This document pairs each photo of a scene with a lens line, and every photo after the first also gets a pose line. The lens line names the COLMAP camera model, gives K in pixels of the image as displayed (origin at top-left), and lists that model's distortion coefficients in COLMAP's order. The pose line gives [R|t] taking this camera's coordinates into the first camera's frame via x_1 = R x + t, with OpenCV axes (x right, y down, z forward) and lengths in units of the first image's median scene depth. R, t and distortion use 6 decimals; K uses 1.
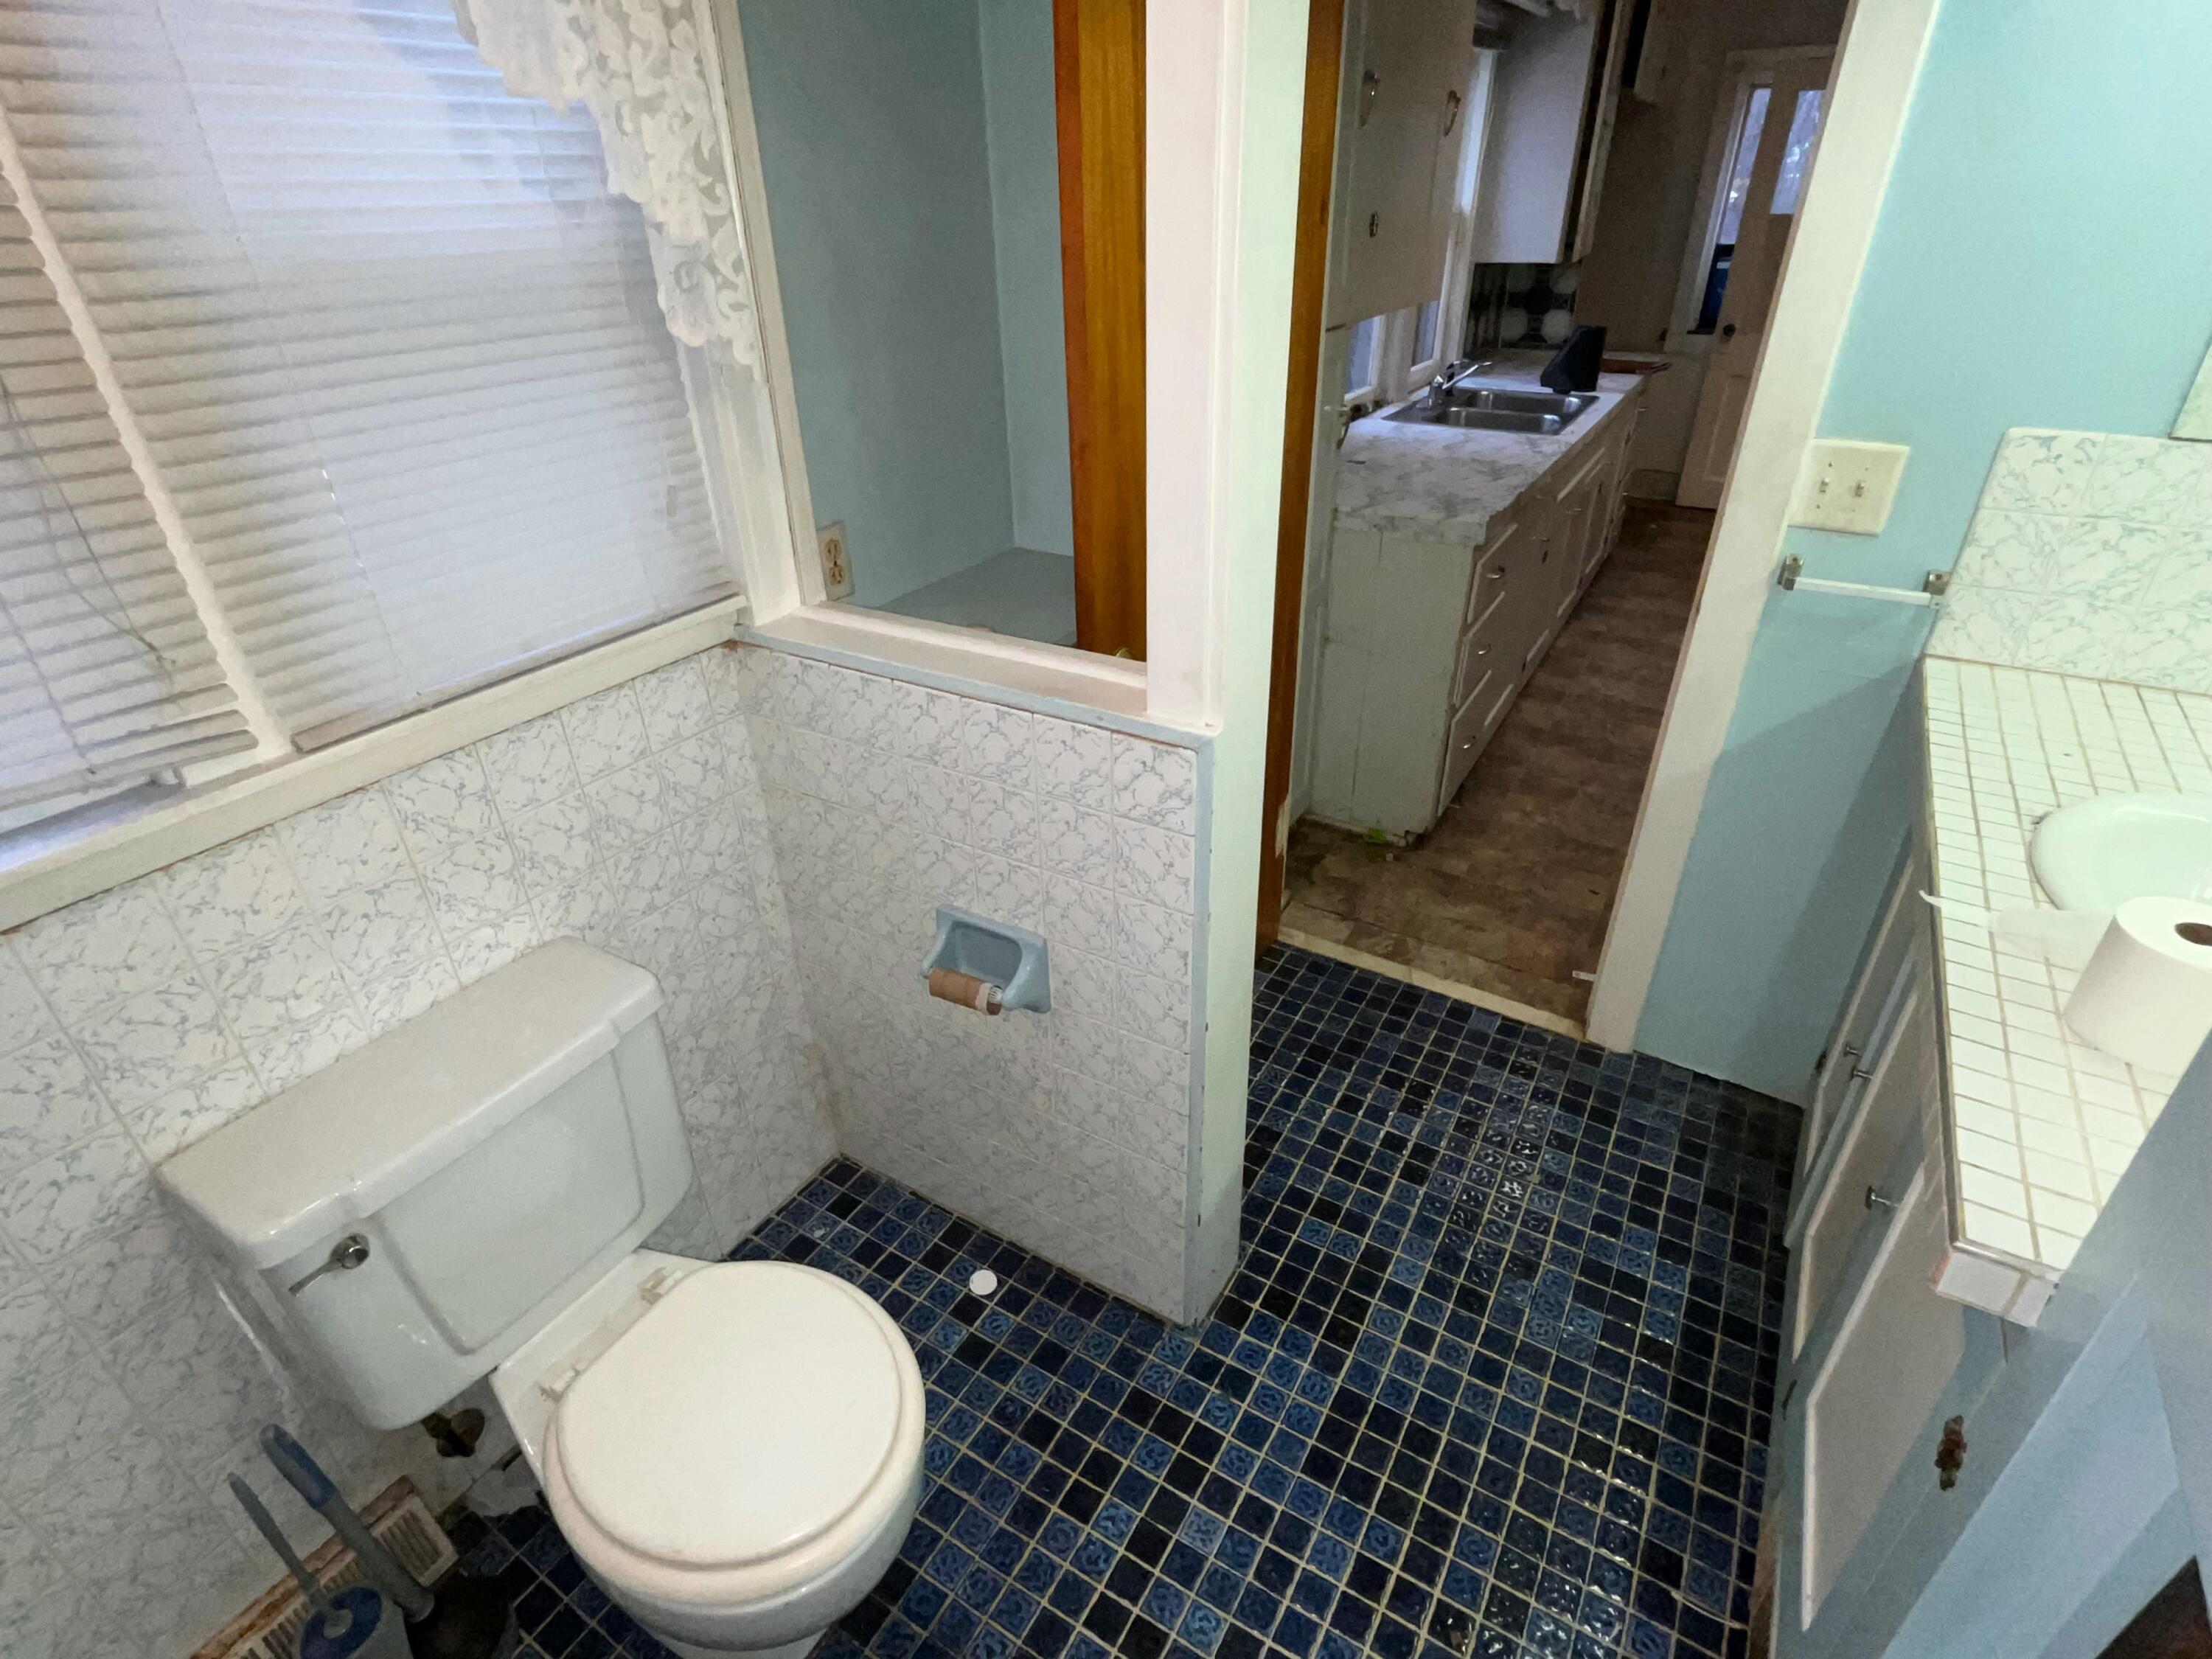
lens RADIAL K [[1093.7, 0, 1104.9], [0, 1093.7, 815.8], [0, 0, 1]] dist [0.001358, 0.000295]
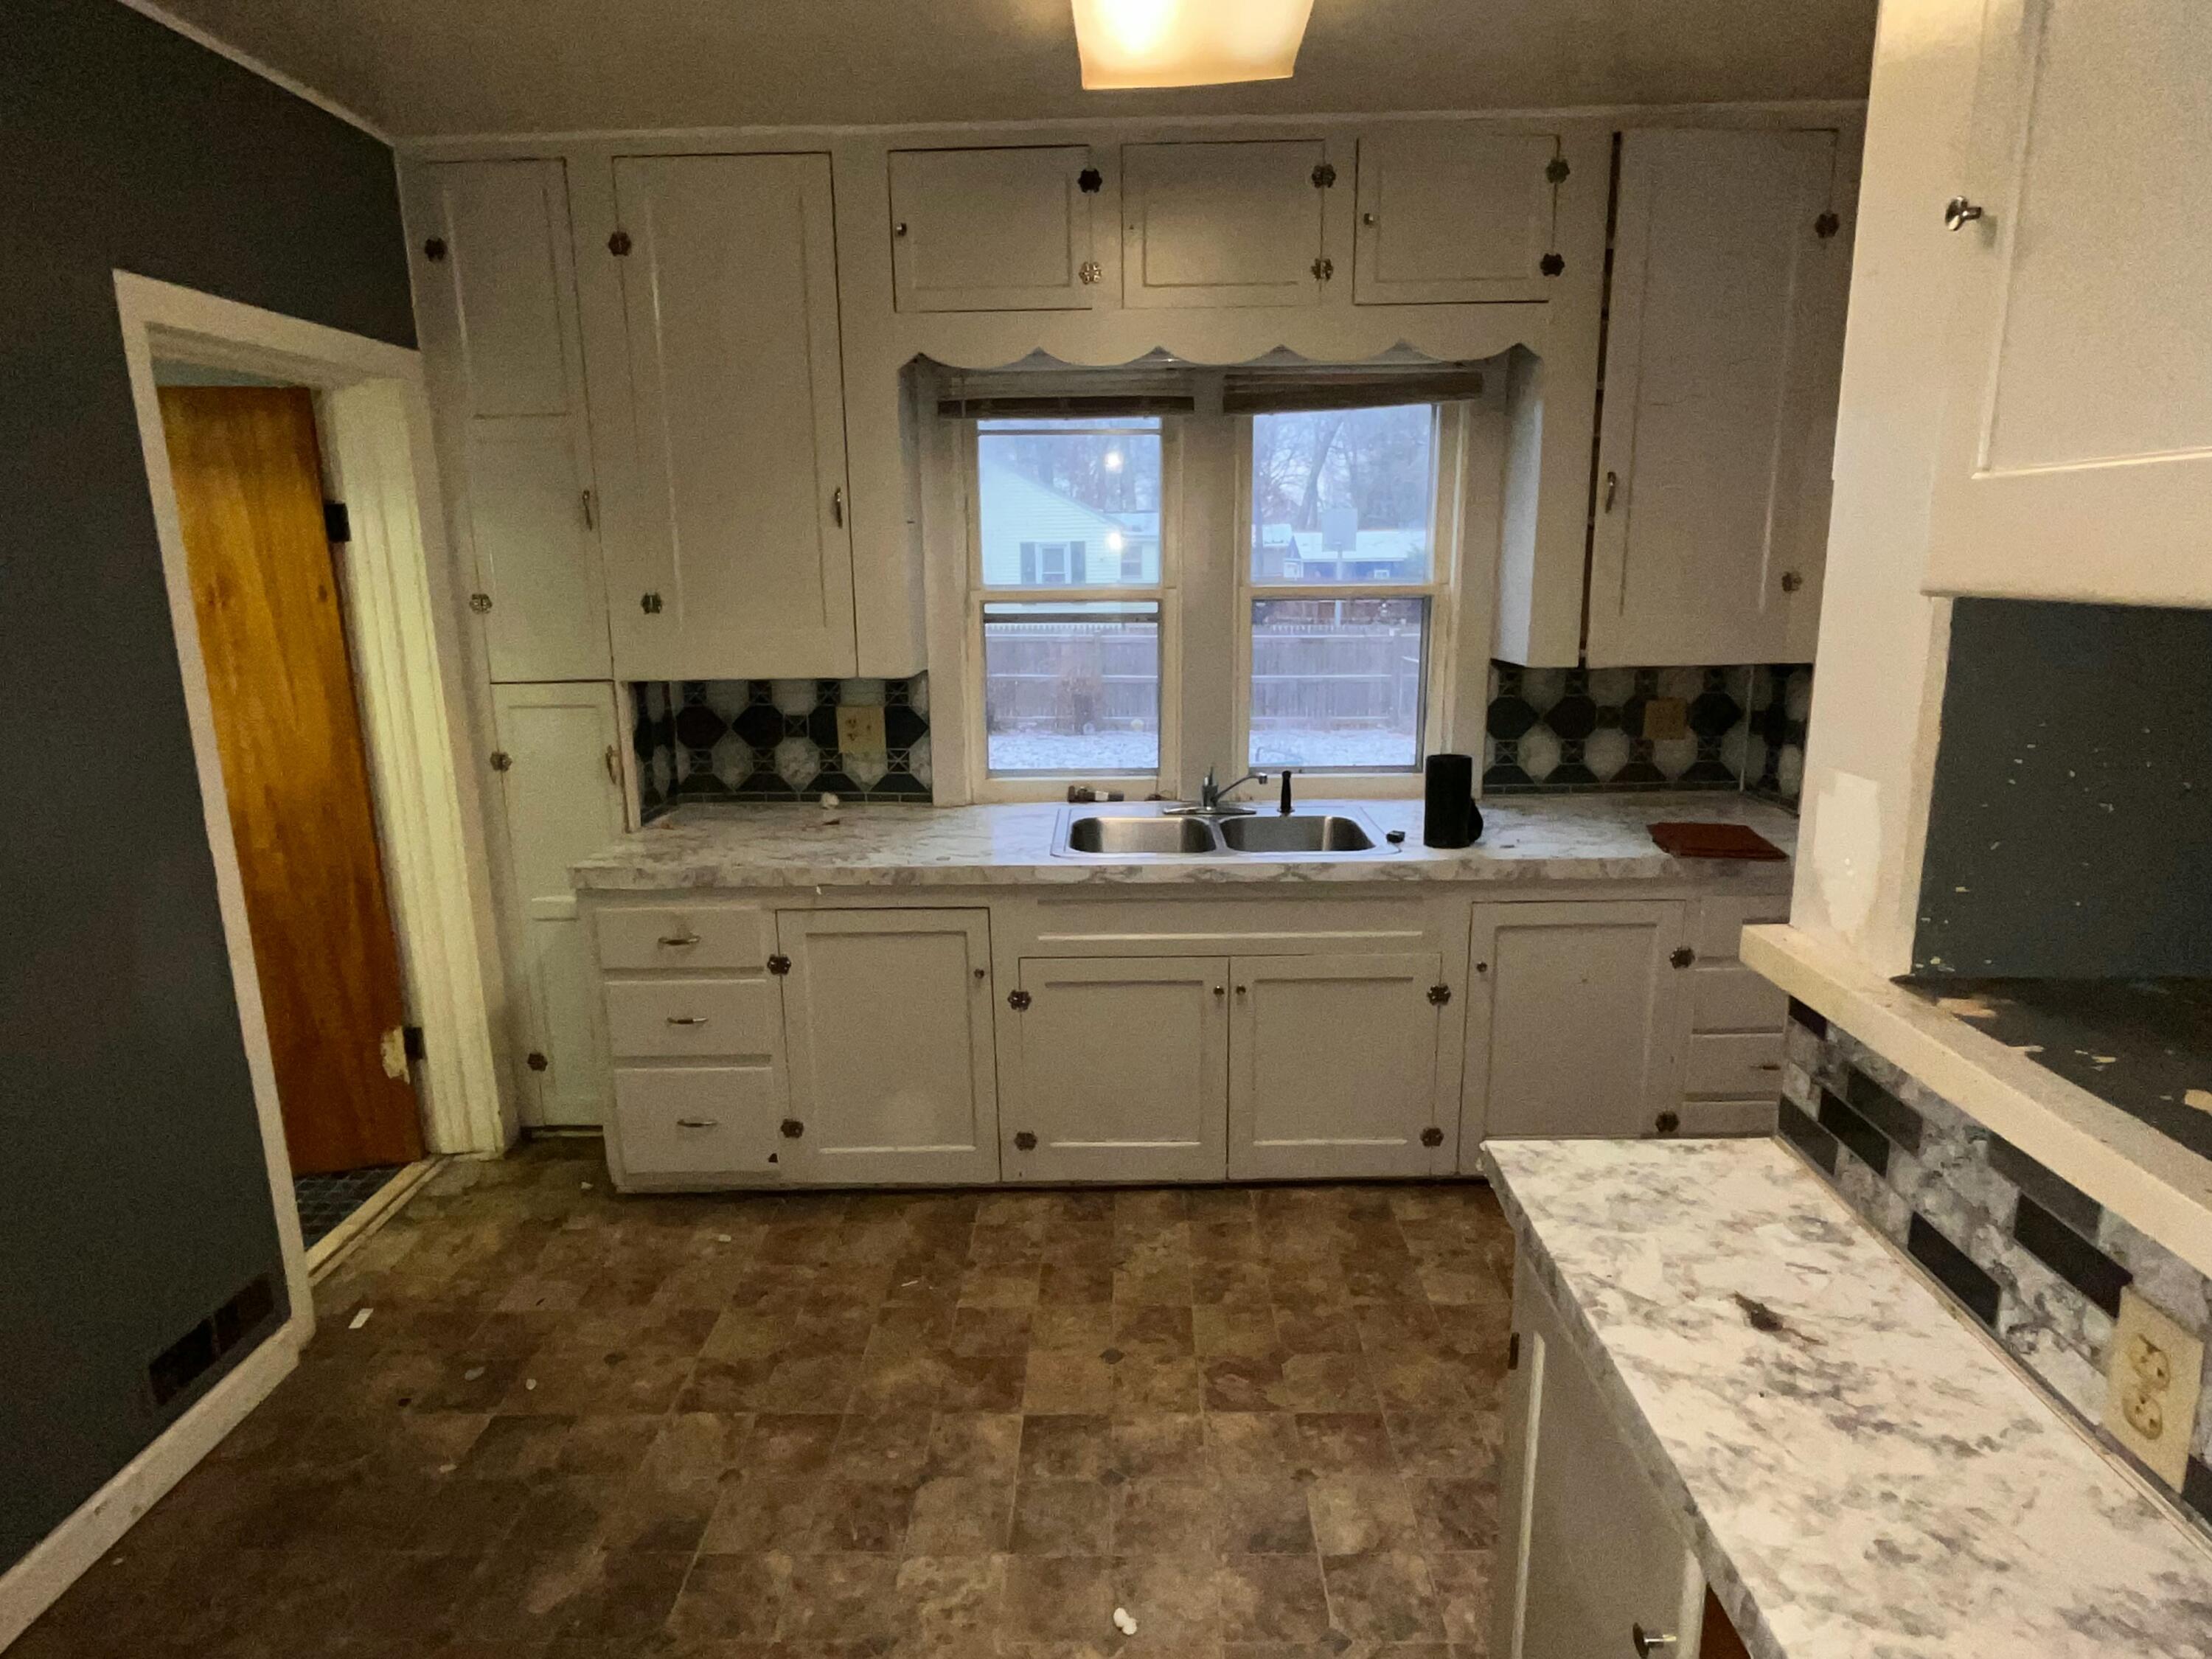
lens RADIAL K [[1254.1, 0, 1109.9], [0, 1254.1, 831.5], [0, 0, 1]] dist [-0.006232, -0.000822]
pose [[0.505550, 0.193835, -0.840742, 0.921208], [-0.421325, 0.905817, -0.044511, -0.265888], [0.752931, 0.376728, 0.539603, 0.423915]]
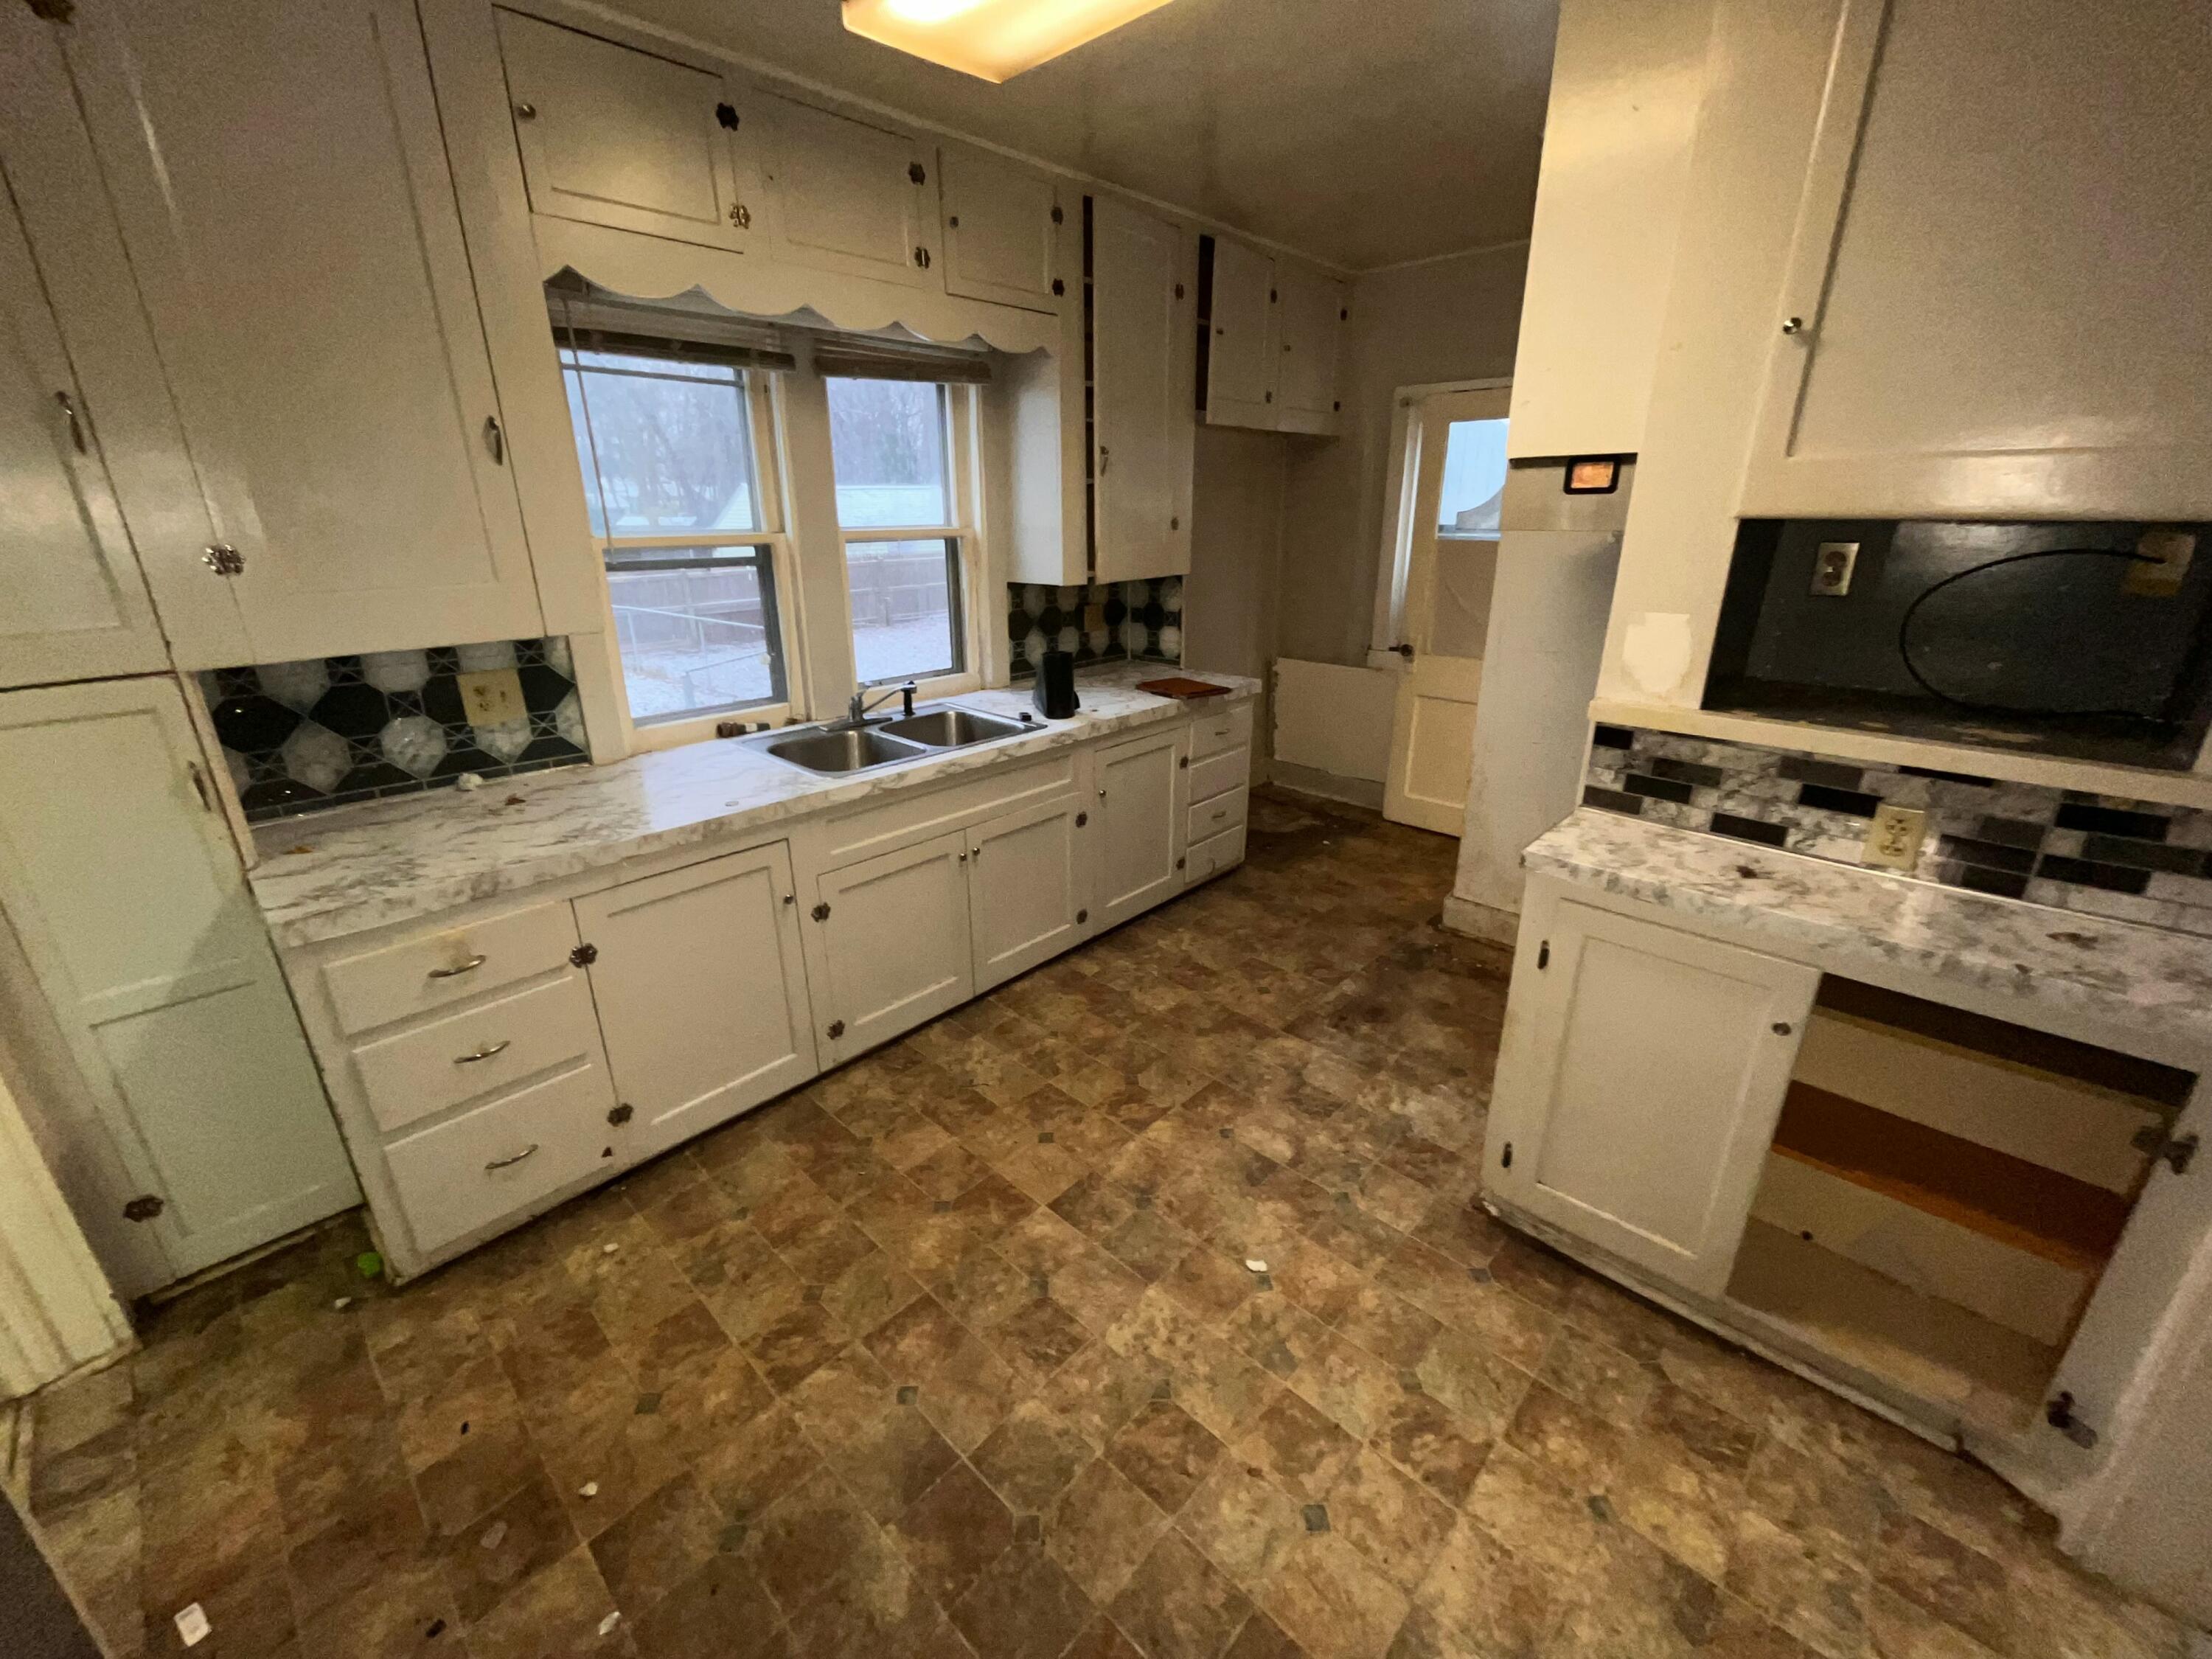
lens RADIAL K [[896.1, 0, 1109.5], [0, 896.1, 828.0], [0, 0, 1]] dist [-0.006165, 0.000383]
pose [[0.978903, 0.078735, -0.188546, 0.601599], [-0.109397, 0.981331, -0.158182, -0.173119], [0.172572, 0.175471, 0.969241, 0.278524]]
